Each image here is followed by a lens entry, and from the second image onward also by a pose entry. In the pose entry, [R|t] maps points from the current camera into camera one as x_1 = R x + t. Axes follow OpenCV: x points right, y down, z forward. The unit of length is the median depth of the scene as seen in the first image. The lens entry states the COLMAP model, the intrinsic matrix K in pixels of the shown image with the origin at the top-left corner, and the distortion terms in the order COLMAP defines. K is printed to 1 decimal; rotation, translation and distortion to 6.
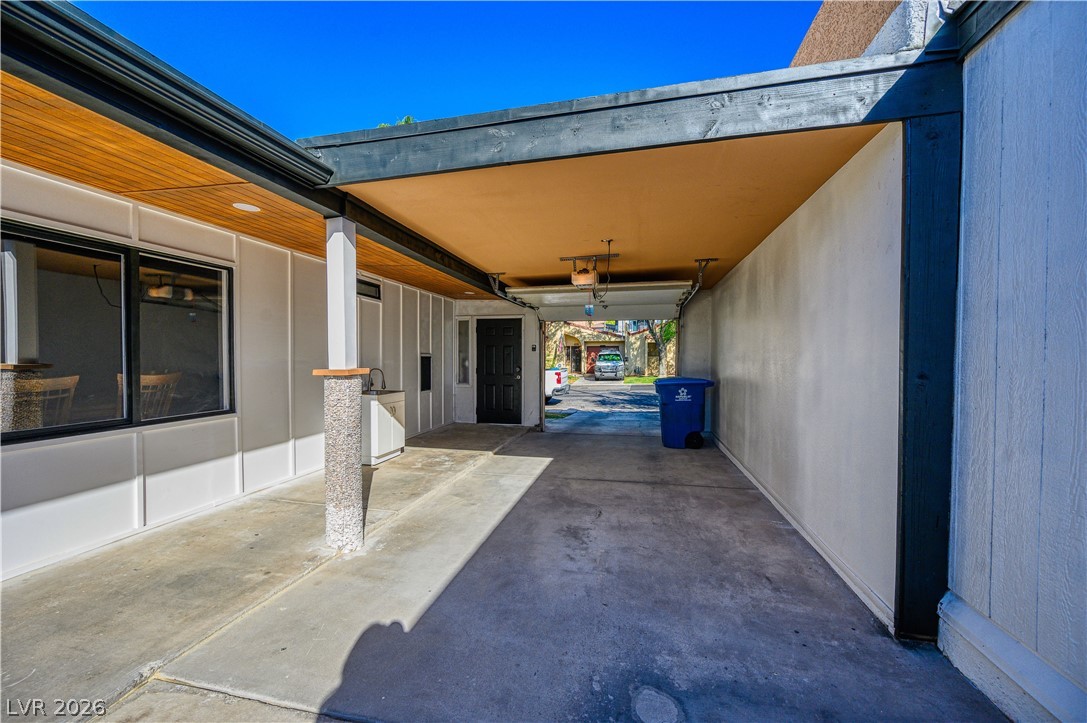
lens RADIAL K [[428.1, 0, 541.9], [0, 428.1, 364.2], [0, 0, 1]] dist [-0.000231, 0.000146]
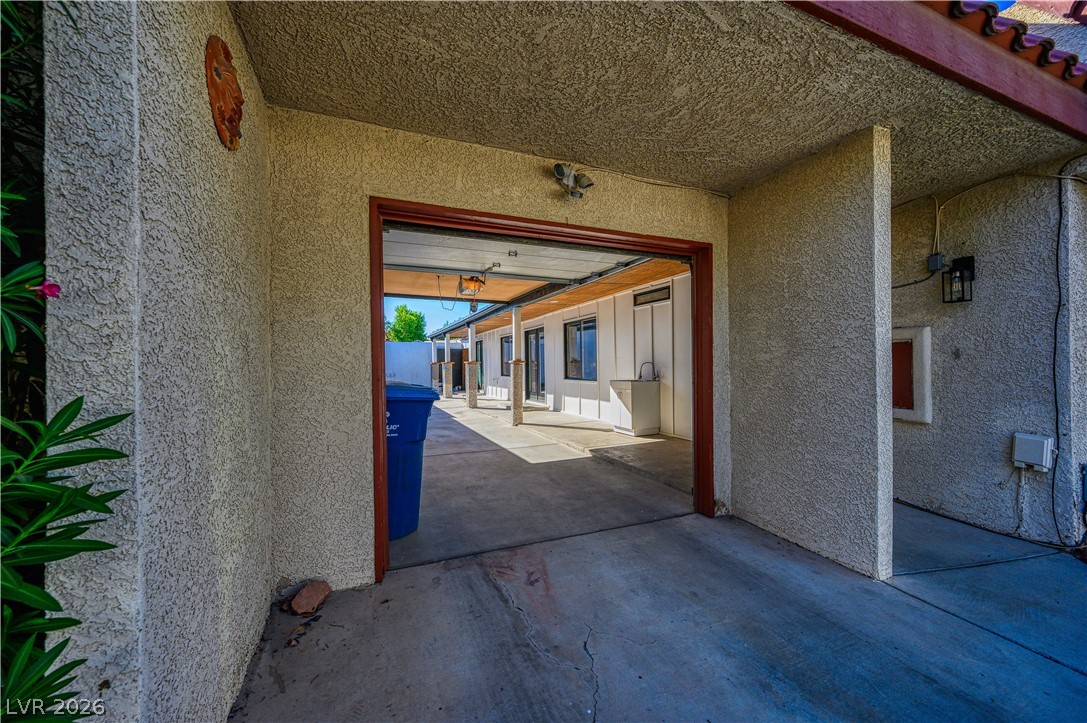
lens RADIAL K [[428.1, 0, 546.2], [0, 428.1, 361.9], [0, 0, 1]] dist [-0.000231, 0.000146]
pose [[-0.812864, -0.000033, -0.582453, 0.118967], [-0.005399, 0.999957, 0.007479, 0.000546], [0.582428, 0.009224, -0.812830, 0.396735]]
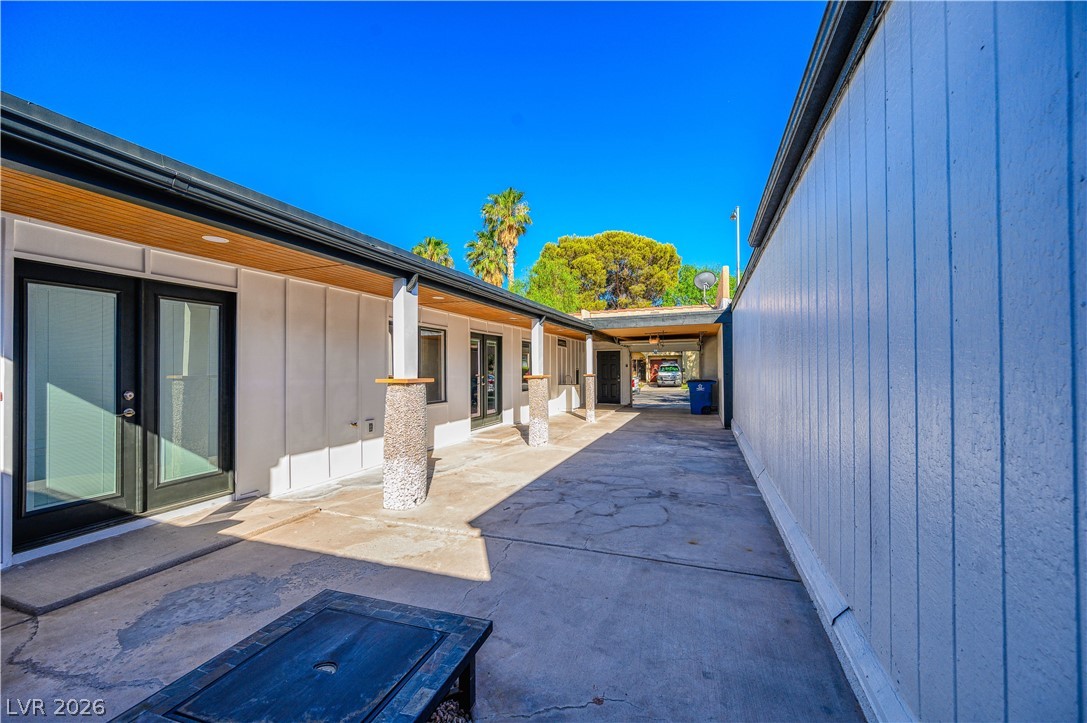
lens RADIAL K [[428.1, 0, 543.3], [0, 428.1, 365.9], [0, 0, 1]] dist [-0.000231, 0.000146]
pose [[0.990820, -0.007958, -0.134956, -0.040118], [0.005001, 0.999740, -0.022237, 0.002033], [0.135098, 0.021358, 0.990602, -0.305436]]
